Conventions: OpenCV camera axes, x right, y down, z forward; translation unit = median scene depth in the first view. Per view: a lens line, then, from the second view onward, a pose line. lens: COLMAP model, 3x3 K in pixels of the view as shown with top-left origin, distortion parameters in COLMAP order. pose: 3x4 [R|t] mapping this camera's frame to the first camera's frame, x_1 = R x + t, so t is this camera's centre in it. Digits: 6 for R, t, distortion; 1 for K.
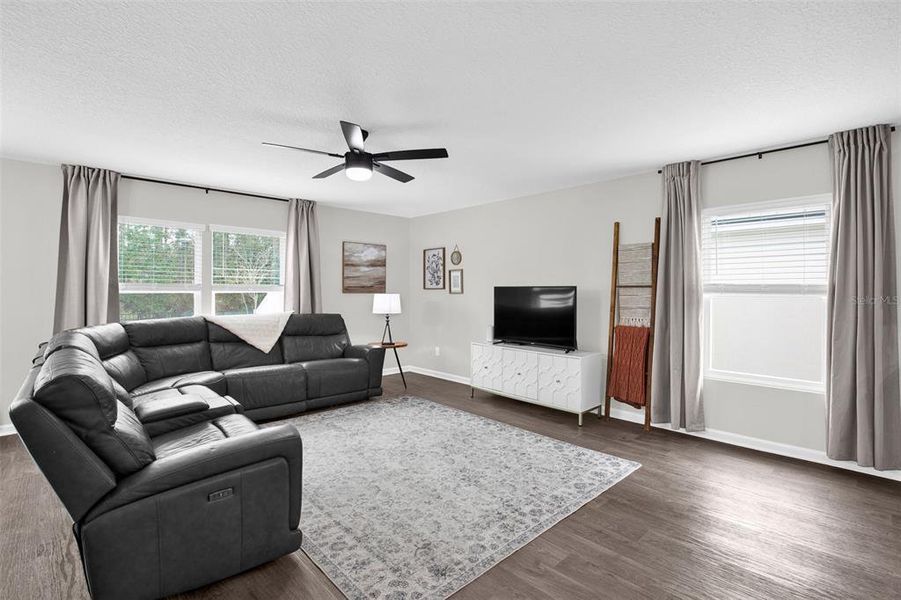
lens RADIAL K [[427.2, 0, 450.5], [0, 427.2, 300.0], [0, 0, 1]] dist [-0.033326, -0.000117]
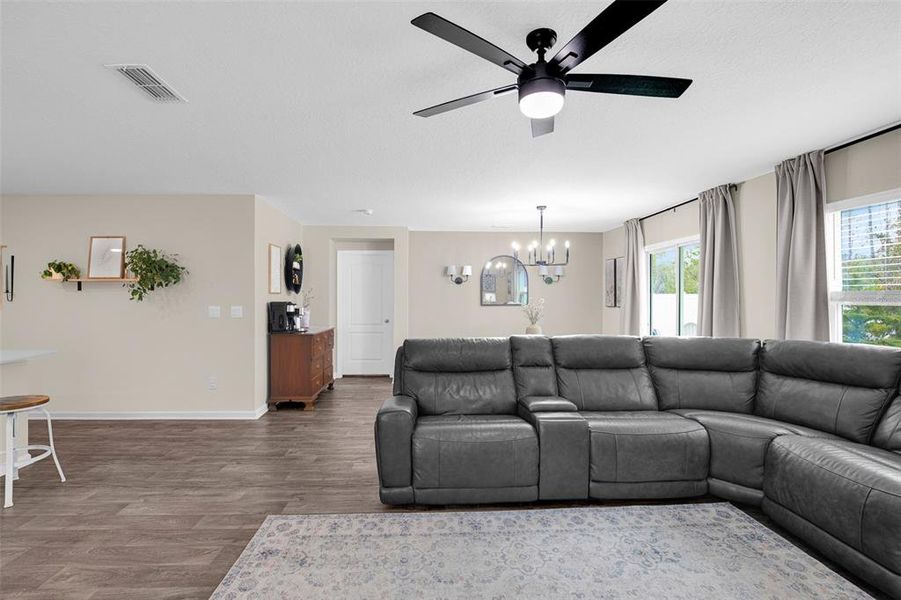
lens RADIAL K [[420.0, 0, 444.5], [0, 420.0, 297.0], [0, 0, 1]] dist [-0.031742, -0.000171]
pose [[-0.642368, -0.002932, -0.766391, 0.250981], [-0.017437, 0.999790, 0.010790, -0.026903], [0.766198, 0.020295, -0.642284, 0.996891]]
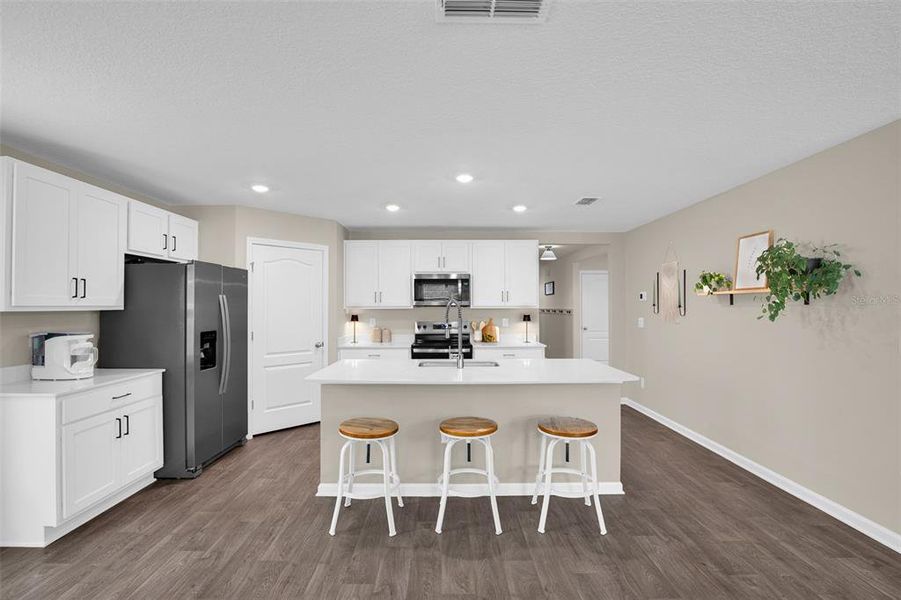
lens RADIAL K [[415.6, 0, 452.3], [0, 415.6, 298.0], [0, 0, 1]] dist [-0.028653, 0.000031]
pose [[-0.737310, 0.010106, 0.675479, -0.128632], [0.013412, 0.999910, -0.000320, -0.039101], [-0.675422, 0.008824, -0.737379, 0.621512]]
